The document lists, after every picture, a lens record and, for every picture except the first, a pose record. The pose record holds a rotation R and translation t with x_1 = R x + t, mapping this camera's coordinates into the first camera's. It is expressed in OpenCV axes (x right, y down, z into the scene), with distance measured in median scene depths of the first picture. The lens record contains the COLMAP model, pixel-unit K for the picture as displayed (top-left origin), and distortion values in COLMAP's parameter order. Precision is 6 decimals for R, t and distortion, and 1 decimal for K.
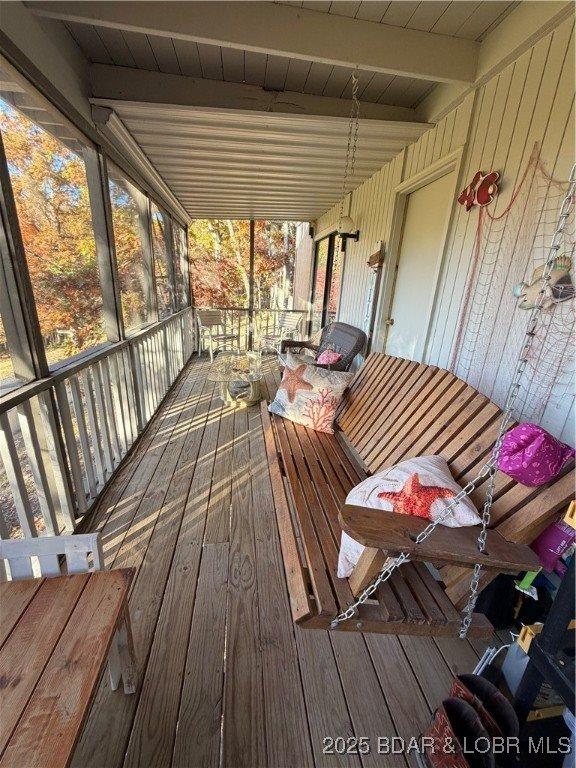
lens RADIAL K [[306.2, 0, 289.6], [0, 306.2, 383.6], [0, 0, 1]] dist [-0.001626, -0.000046]
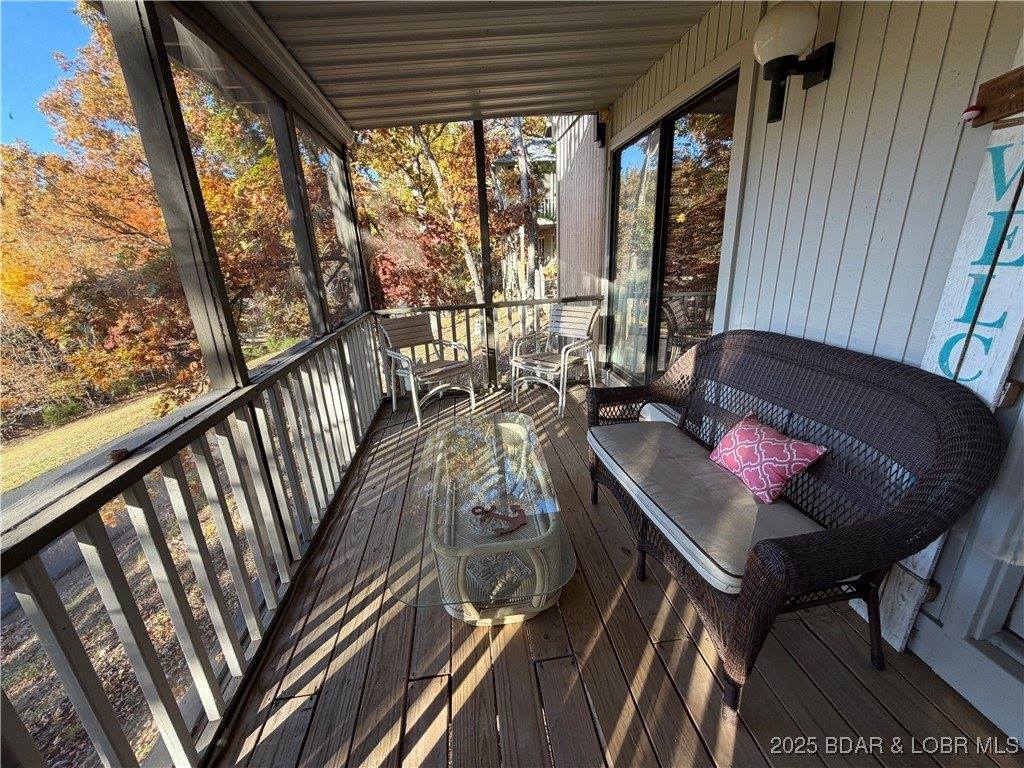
lens RADIAL K [[408.3, 0, 510.9], [0, 408.3, 389.0], [0, 0, 1]] dist [-0.001626, -0.000046]
pose [[0.995007, -0.083259, -0.055034, -0.067313], [0.083563, 0.996497, 0.003246, -0.107761], [0.054571, -0.007828, 0.998479, 0.345575]]
